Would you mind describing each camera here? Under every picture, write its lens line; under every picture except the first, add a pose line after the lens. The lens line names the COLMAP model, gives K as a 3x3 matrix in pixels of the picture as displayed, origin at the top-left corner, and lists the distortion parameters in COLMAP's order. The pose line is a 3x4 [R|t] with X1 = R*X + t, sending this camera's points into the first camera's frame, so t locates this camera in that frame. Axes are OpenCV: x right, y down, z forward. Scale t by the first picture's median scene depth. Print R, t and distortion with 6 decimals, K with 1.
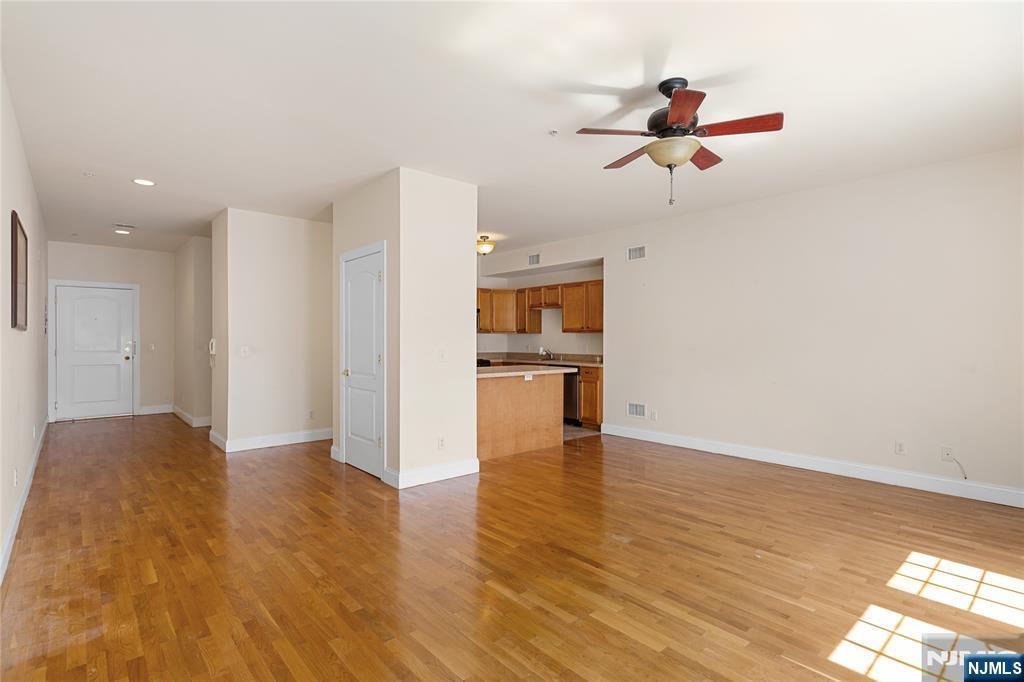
lens RADIAL K [[497.2, 0, 507.2], [0, 497.2, 340.0], [0, 0, 1]] dist [-0.002502, 0.001007]
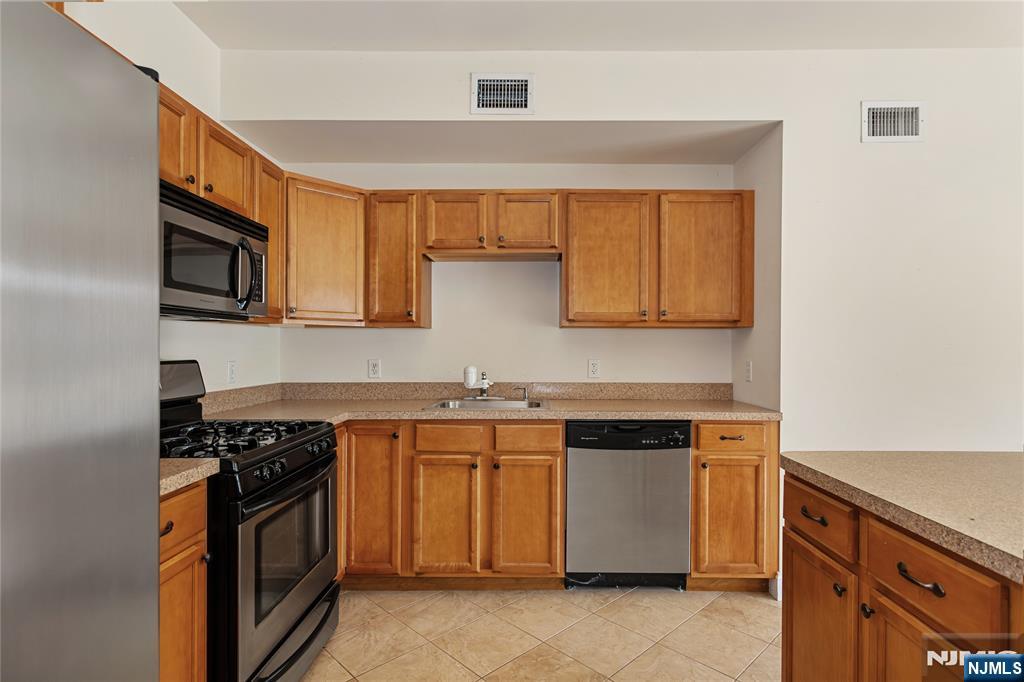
lens RADIAL K [[497.2, 0, 521.8], [0, 497.2, 346.7], [0, 0, 1]] dist [-0.002502, 0.001007]
pose [[0.652857, -0.000445, 0.757481, -0.342412], [-0.001478, 0.999997, 0.001861, -0.001147], [-0.757479, -0.002335, 0.652855, 1.493557]]
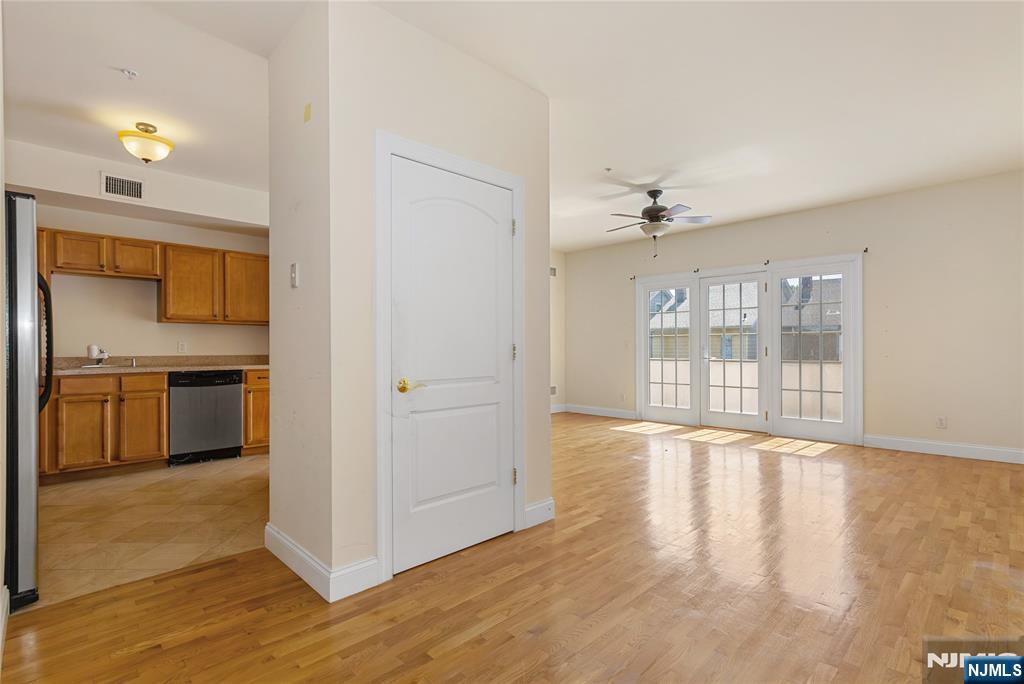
lens RADIAL K [[497.2, 0, 506.8], [0, 497.2, 350.6], [0, 0, 1]] dist [-0.002502, 0.001007]
pose [[-0.067101, -0.006916, 0.997722, -1.016177], [0.002976, 0.999970, 0.007132, 0.034827], [-0.997742, 0.003448, -0.067079, 1.163653]]
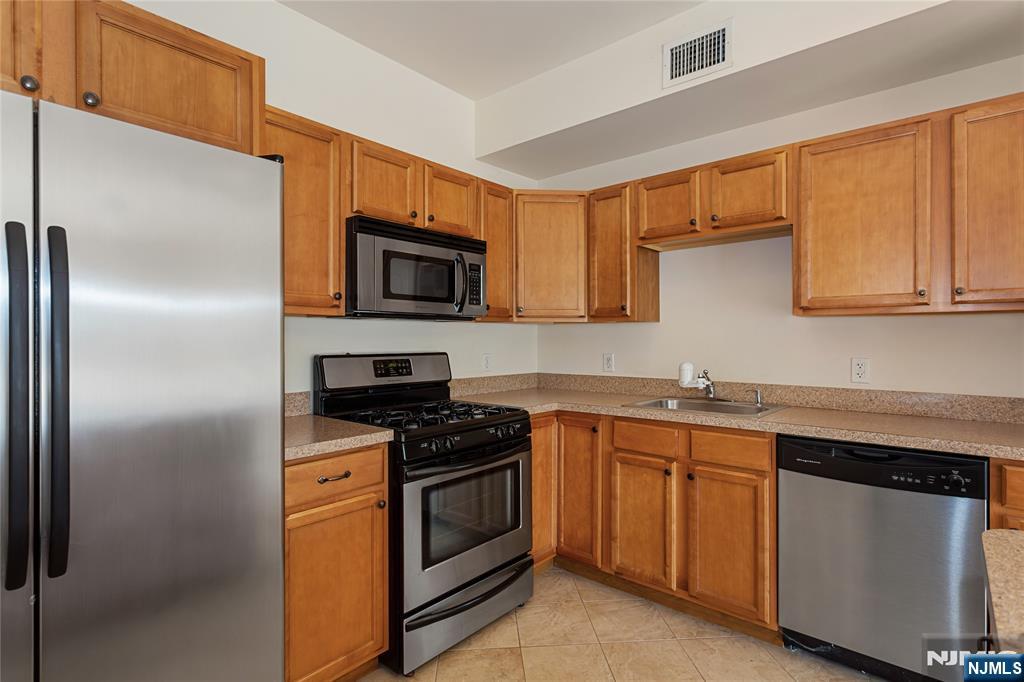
lens RADIAL K [[497.2, 0, 531.4], [0, 497.2, 337.0], [0, 0, 1]] dist [-0.002502, 0.001007]
pose [[0.984386, -0.002857, 0.175999, -0.167633], [0.003299, 0.999992, -0.002218, -0.004534], [-0.175991, 0.002764, 0.984388, 1.413947]]
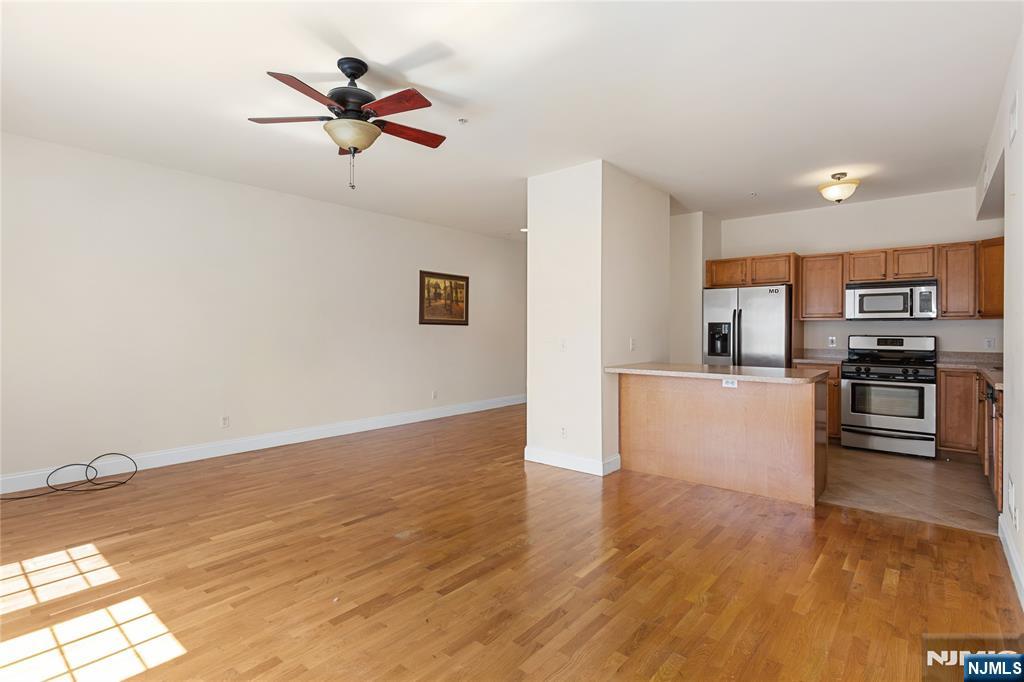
lens RADIAL K [[497.2, 0, 515.3], [0, 497.2, 336.2], [0, 0, 1]] dist [-0.002502, 0.001007]
pose [[0.174144, 0.017792, -0.984559, 0.937625], [-0.003552, 0.999842, 0.017440, -0.004285], [0.984714, 0.000460, 0.174179, 0.801574]]
